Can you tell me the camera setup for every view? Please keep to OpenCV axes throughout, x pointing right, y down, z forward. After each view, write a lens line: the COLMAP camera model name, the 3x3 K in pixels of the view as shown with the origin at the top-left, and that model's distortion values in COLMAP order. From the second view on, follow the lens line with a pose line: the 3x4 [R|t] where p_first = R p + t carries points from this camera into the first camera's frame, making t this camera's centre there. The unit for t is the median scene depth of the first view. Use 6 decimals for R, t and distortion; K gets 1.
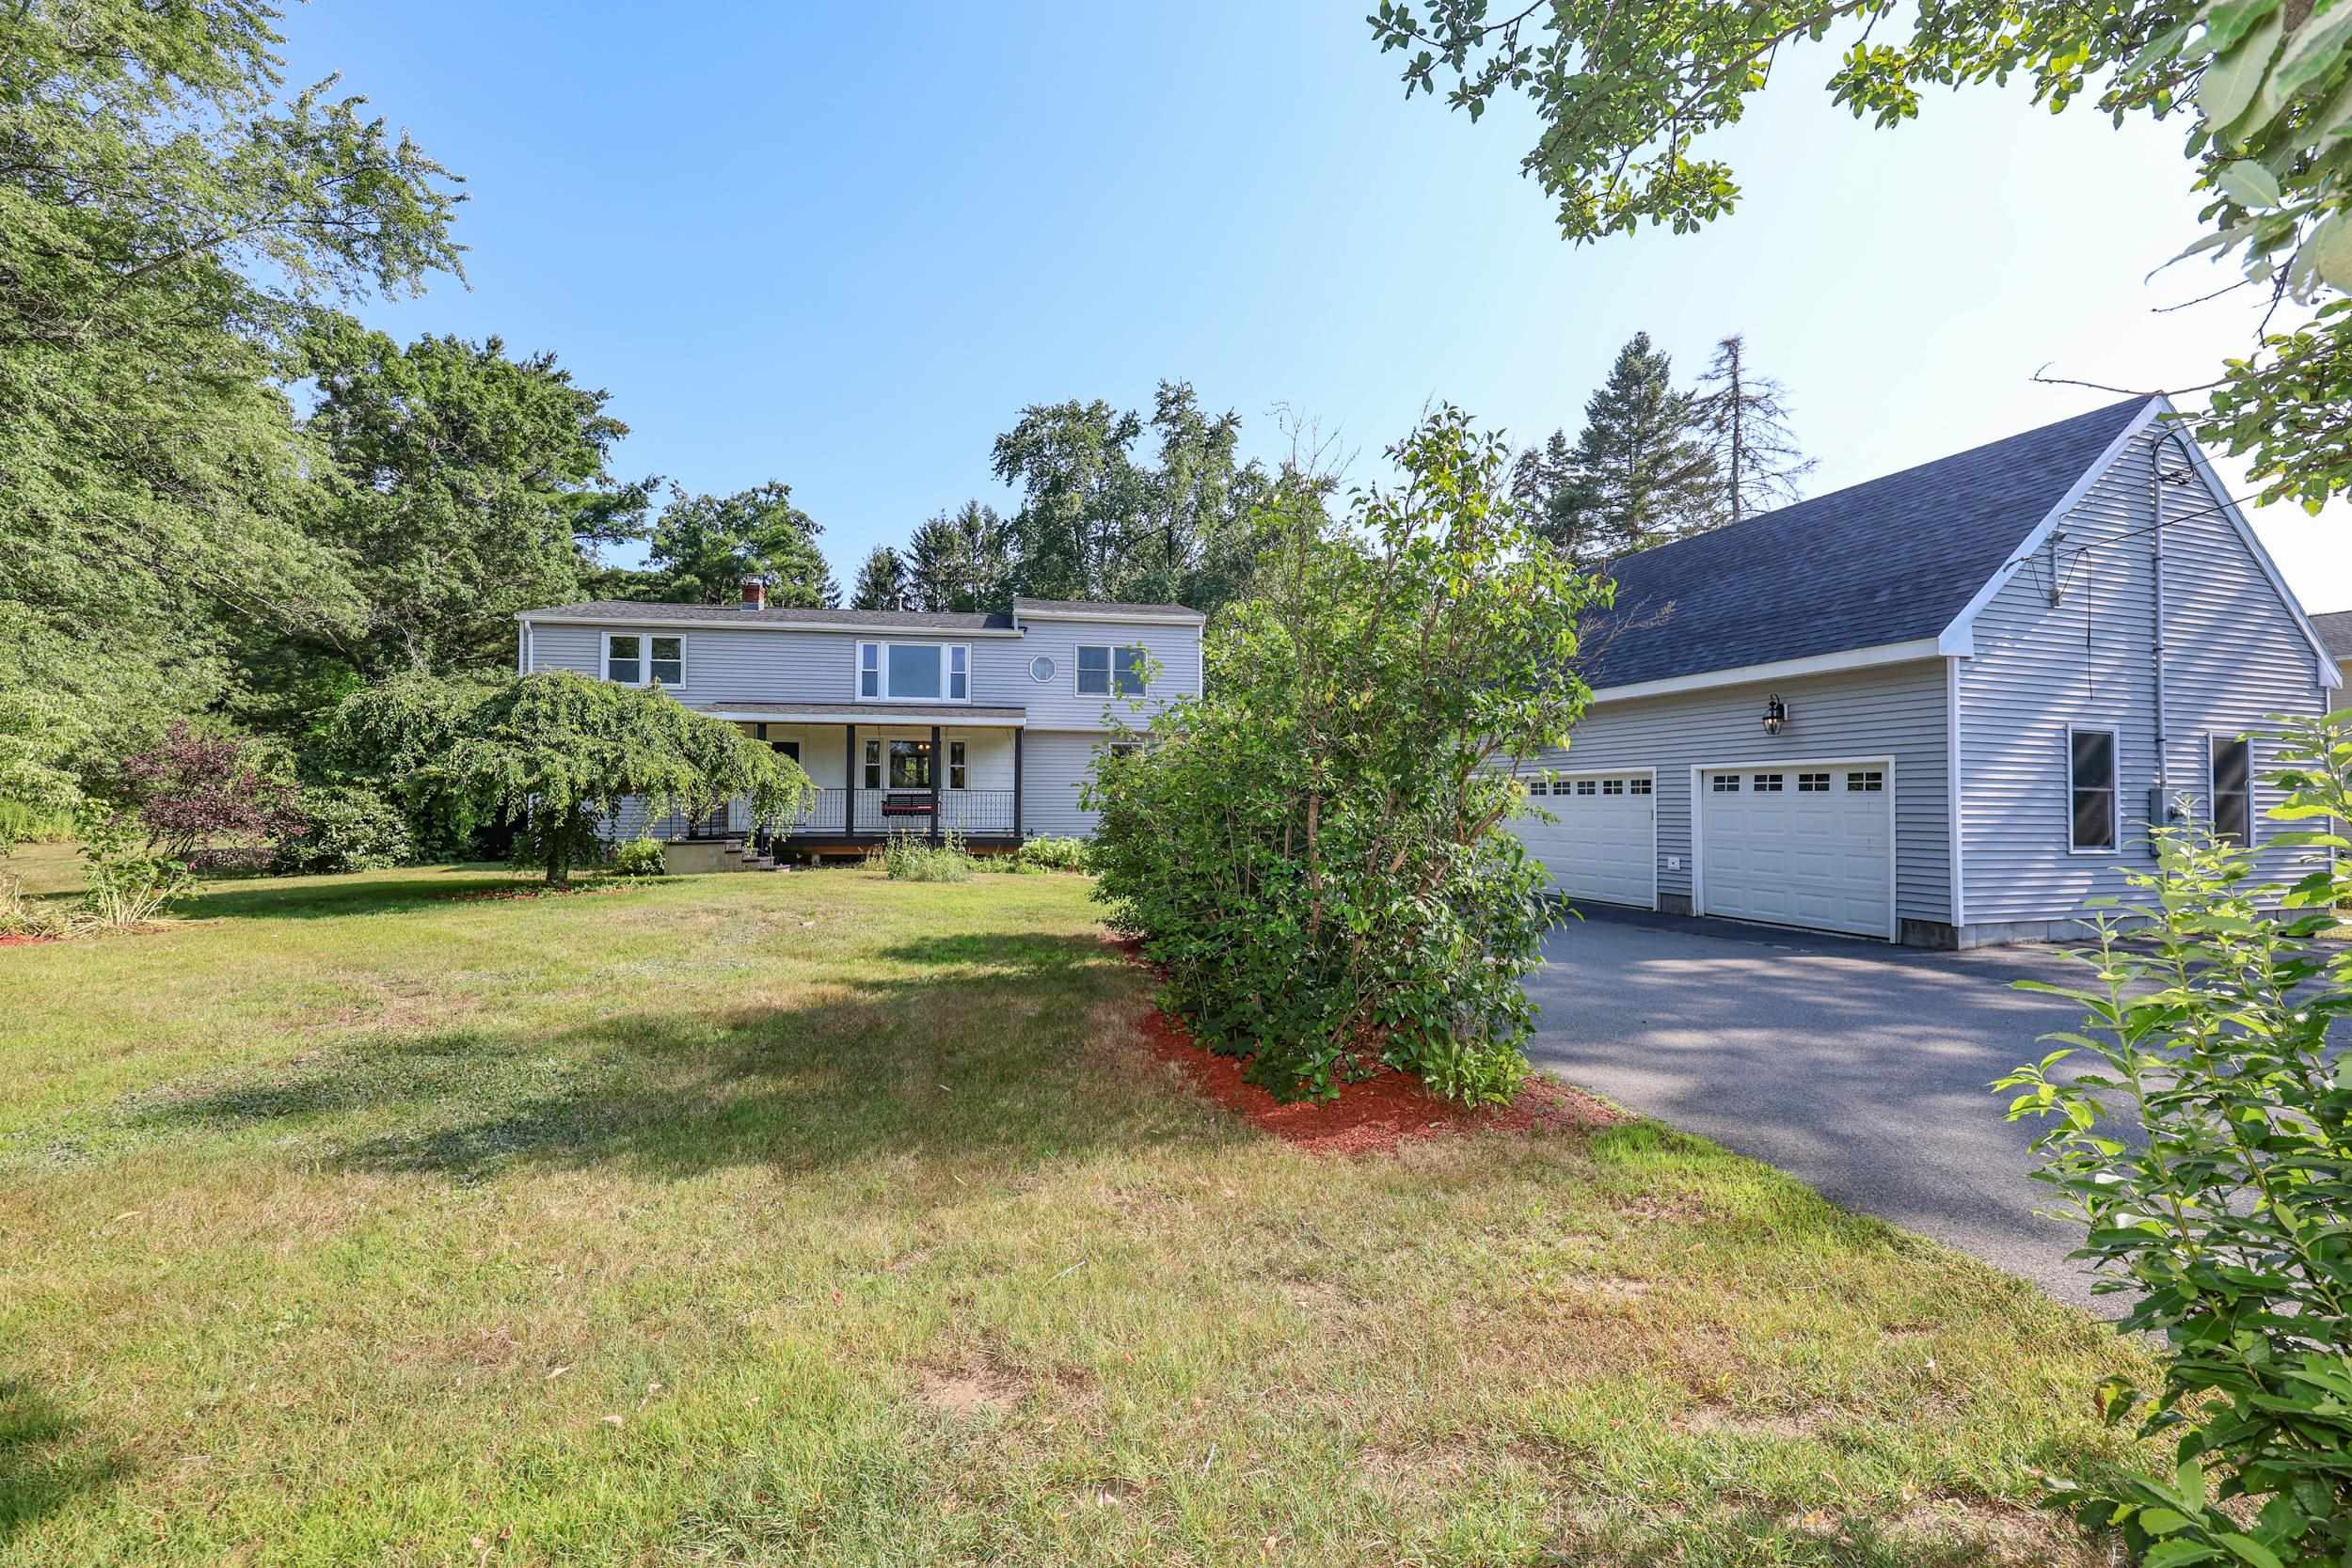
lens RADIAL K [[950.0, 0, 1169.1], [0, 950.0, 787.8], [0, 0, 1]] dist [0.006074, 0.000017]
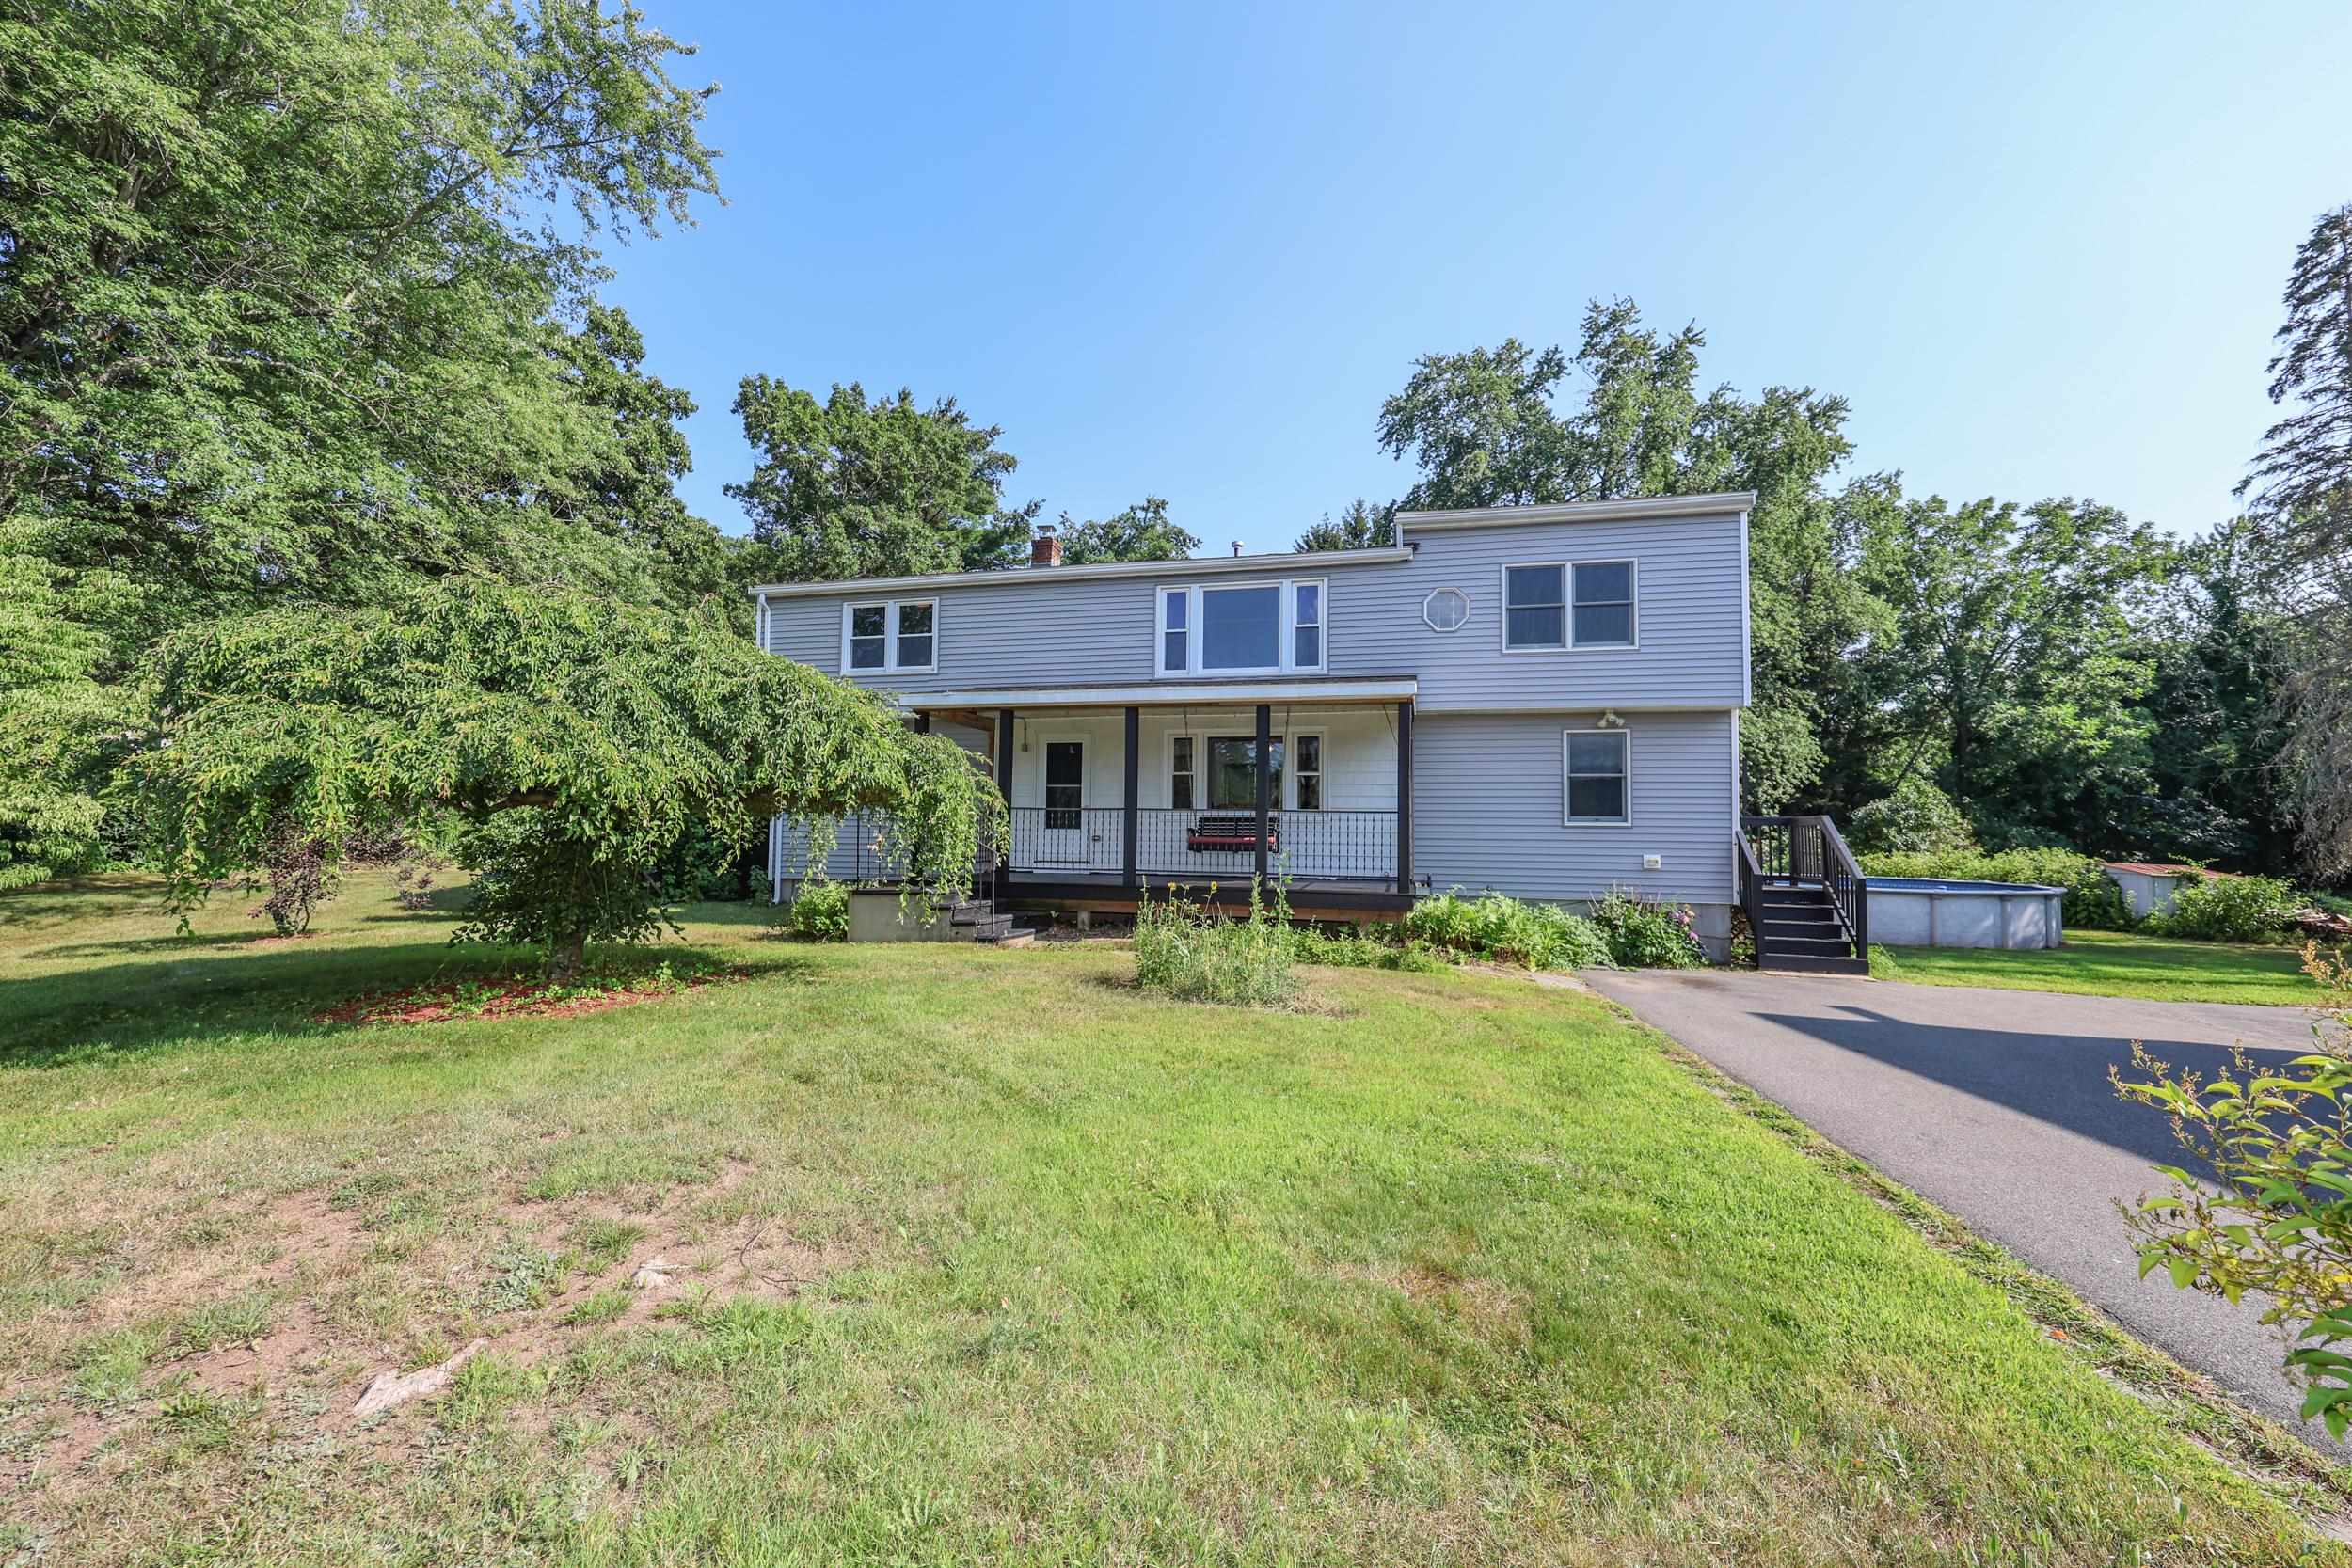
lens RADIAL K [[950.0, 0, 1169.7], [0, 950.0, 791.9], [0, 0, 1]] dist [0.006074, 0.000017]
pose [[0.917352, -0.012750, -0.397873, -0.023099], [0.002317, 0.999641, -0.026691, 0.002451], [0.398071, 0.023563, 0.917052, 0.159304]]
